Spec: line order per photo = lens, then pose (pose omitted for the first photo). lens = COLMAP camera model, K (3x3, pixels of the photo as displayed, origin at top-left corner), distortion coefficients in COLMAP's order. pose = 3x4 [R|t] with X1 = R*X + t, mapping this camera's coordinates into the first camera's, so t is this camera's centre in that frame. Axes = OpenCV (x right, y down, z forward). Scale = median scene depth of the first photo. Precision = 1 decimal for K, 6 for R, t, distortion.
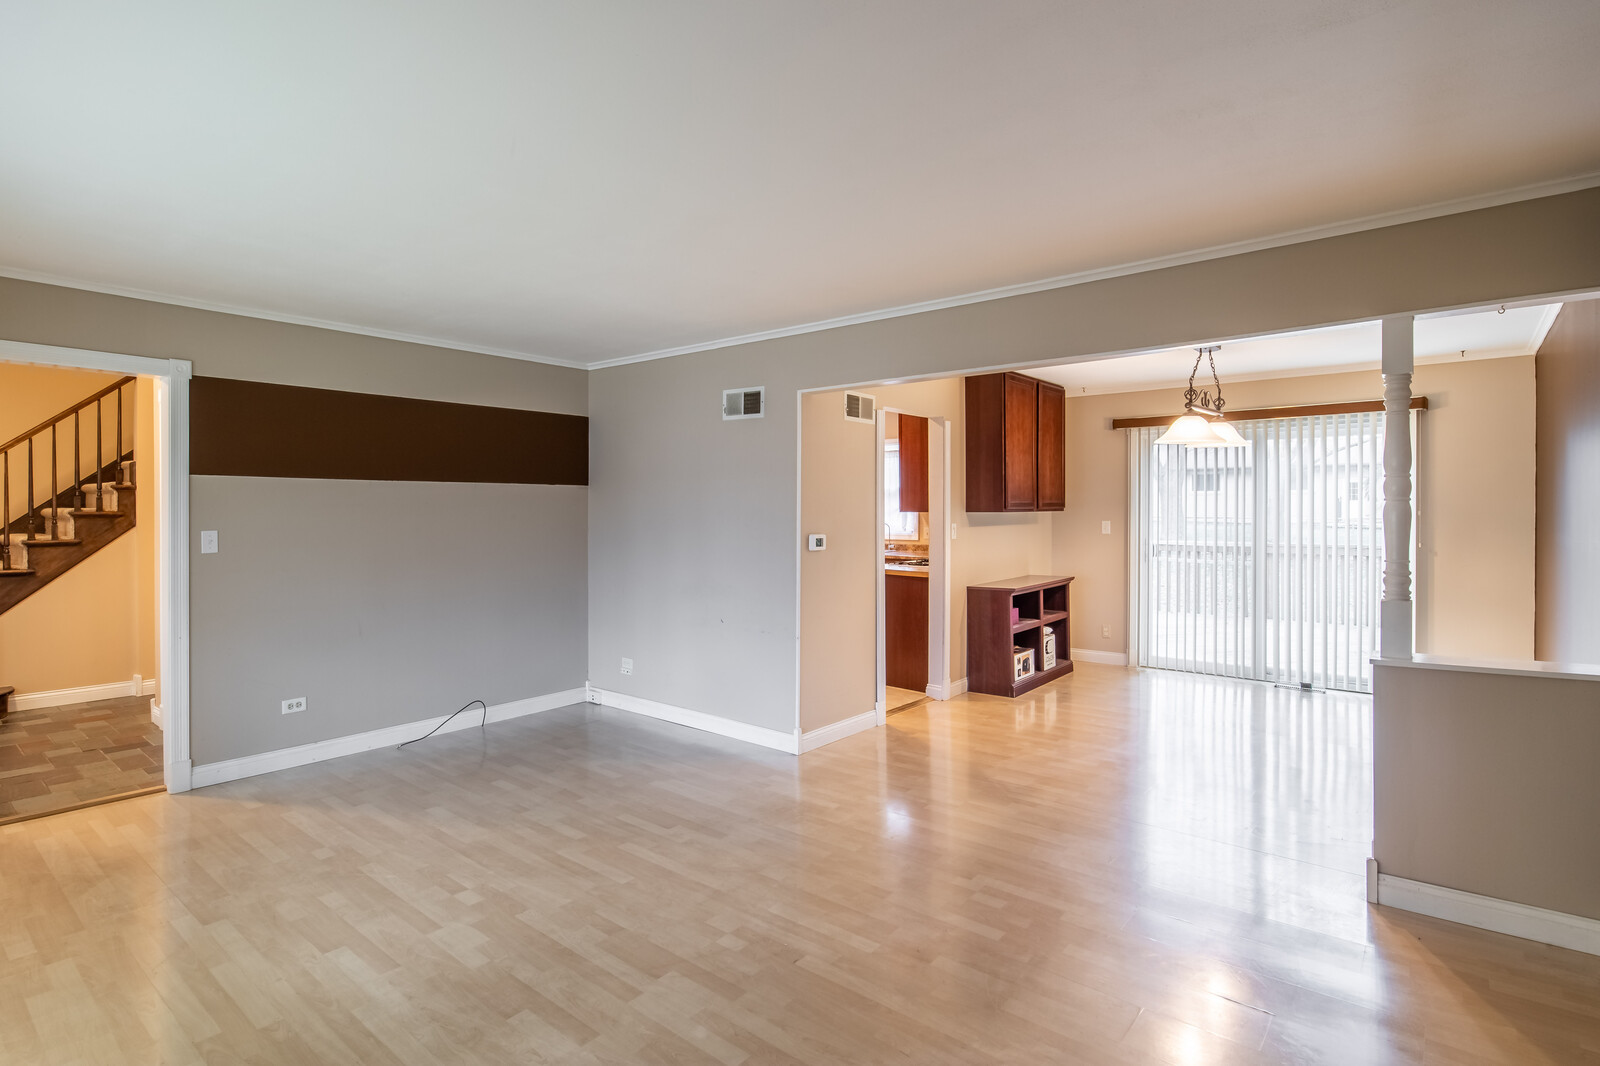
lens RADIAL K [[804.3, 0, 799.2], [0, 804.3, 523.1], [0, 0, 1]] dist [-0.002503, -0.000888]
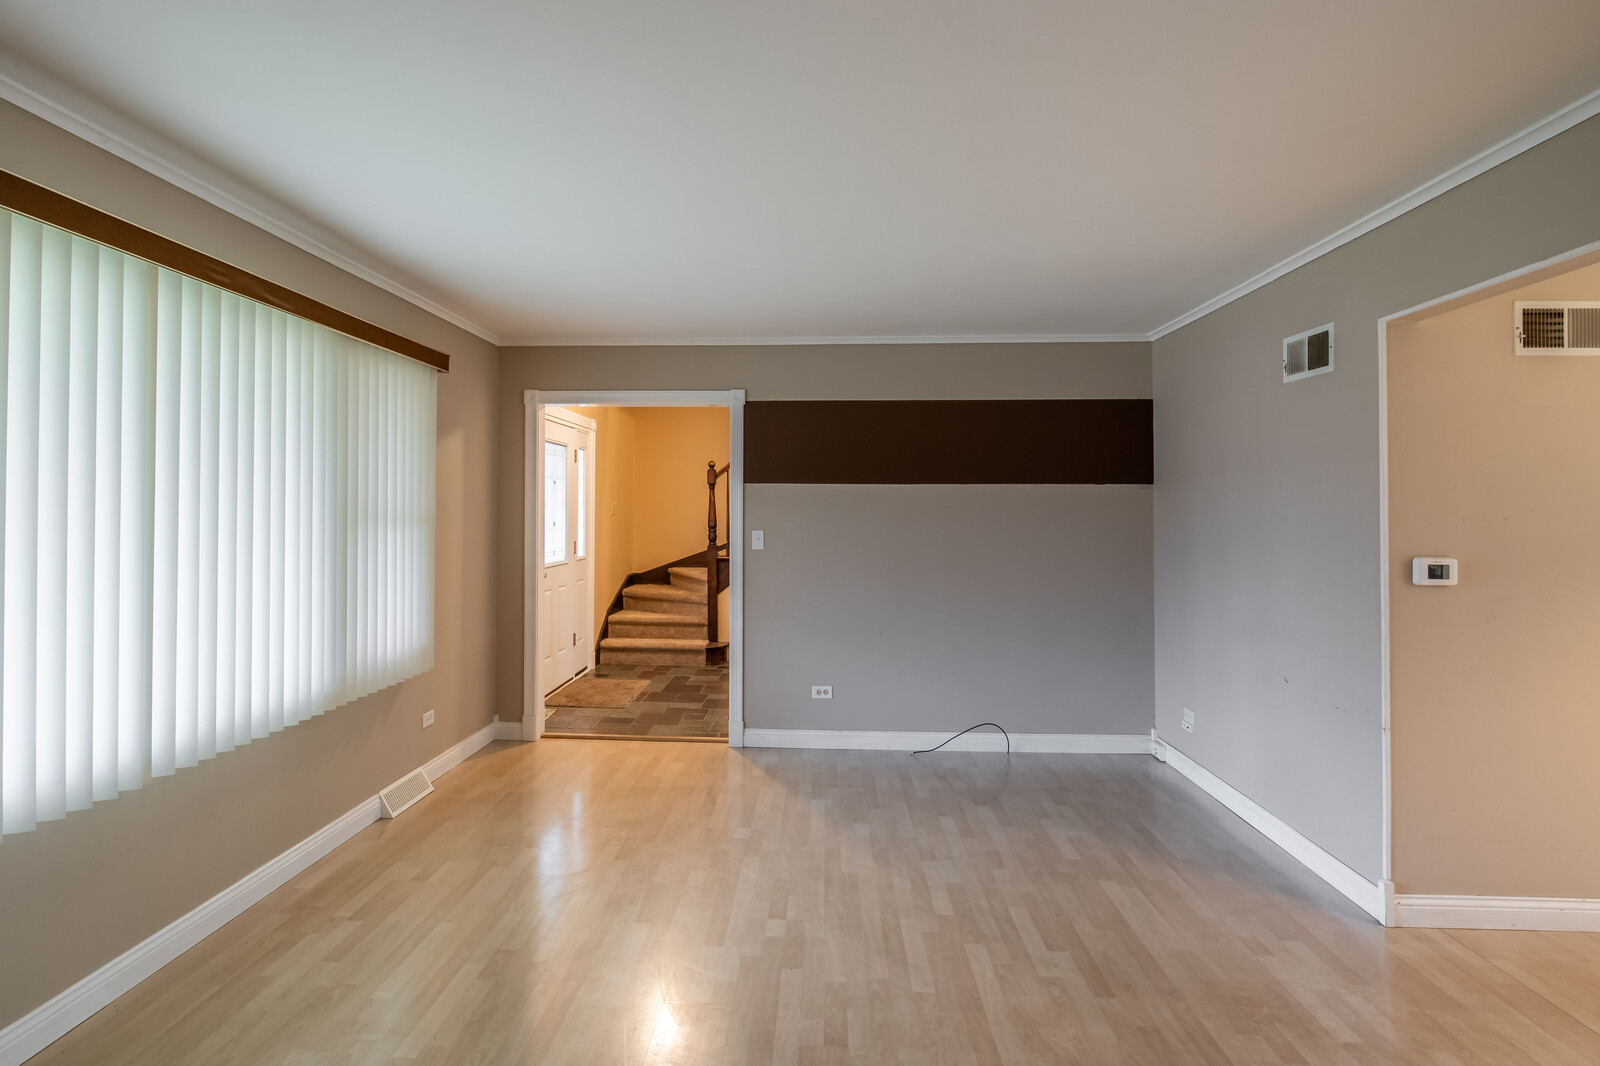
lens RADIAL K [[826.7, 0, 779.1], [0, 826.7, 502.8], [0, 0, 1]] dist [0.000967, 0.000482]
pose [[0.589983, -0.007303, -0.807382, 0.267498], [-0.018589, 0.999571, -0.022625, -0.004125], [0.807202, 0.028357, 0.589594, 0.306580]]
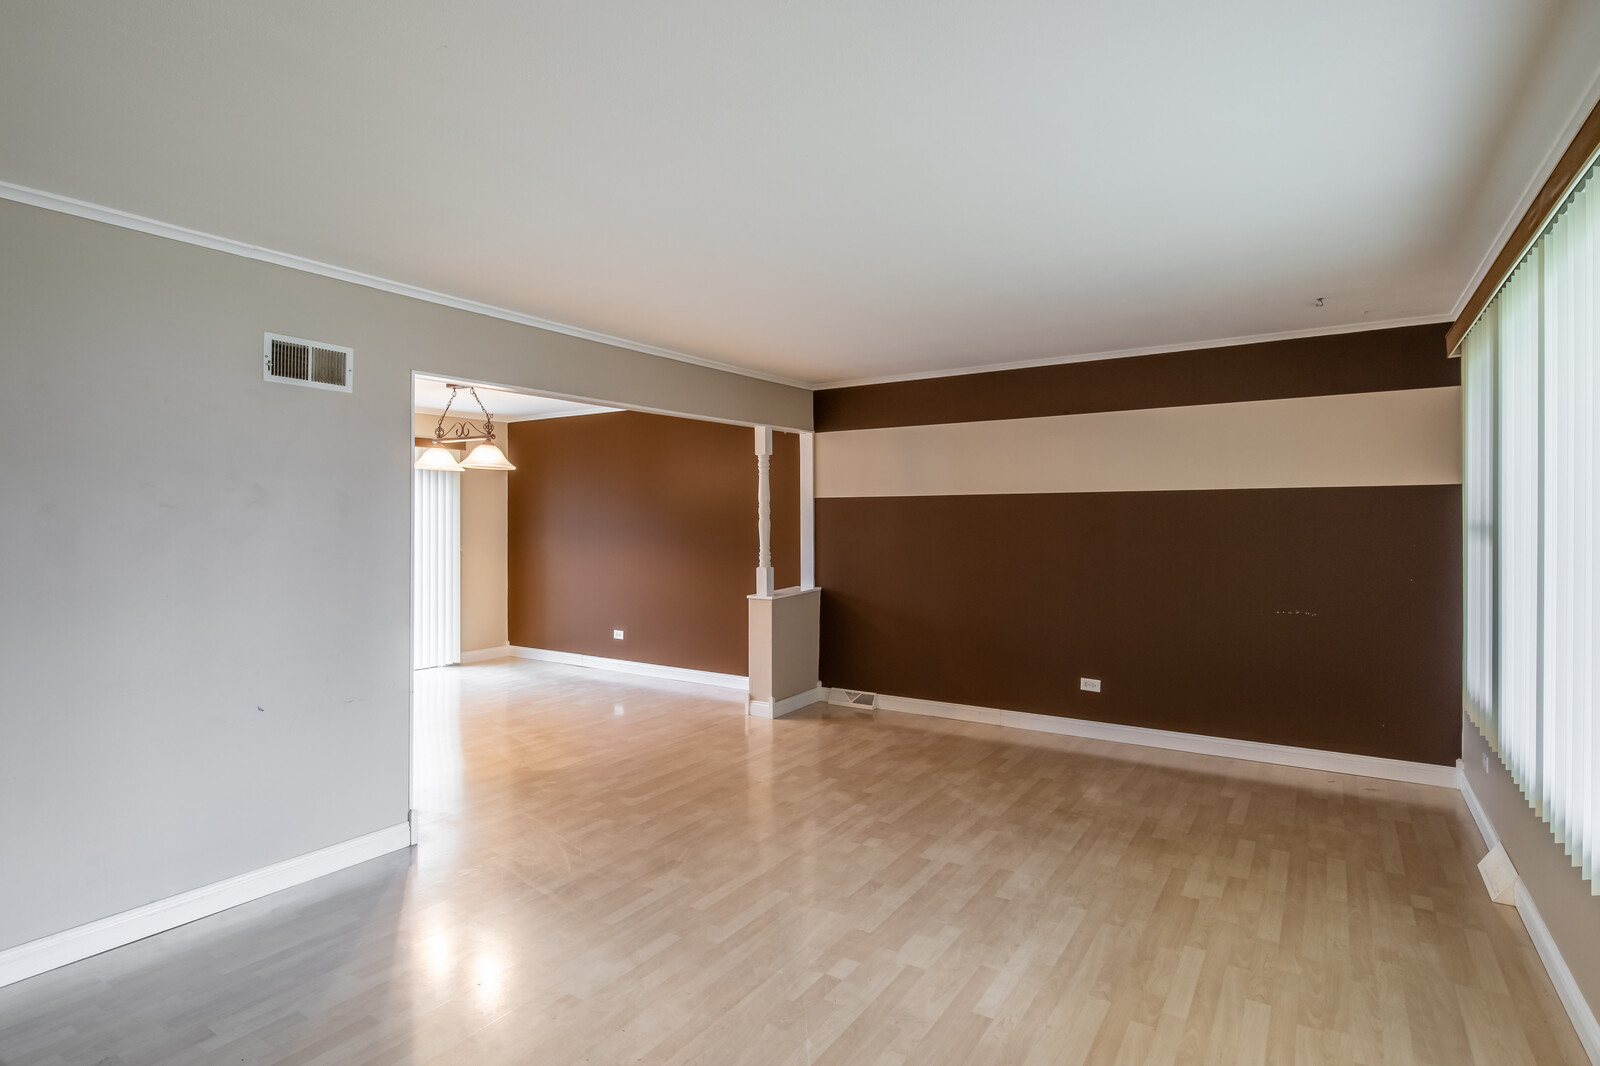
lens RADIAL K [[808.4, 0, 792.9], [0, 808.4, 522.5], [0, 0, 1]] dist [0.016150, -0.000032]
pose [[-0.103814, -0.000389, 0.994597, -0.928369], [0.021102, 0.999774, 0.002593, -0.015448], [-0.994373, 0.021258, -0.103783, 0.822237]]
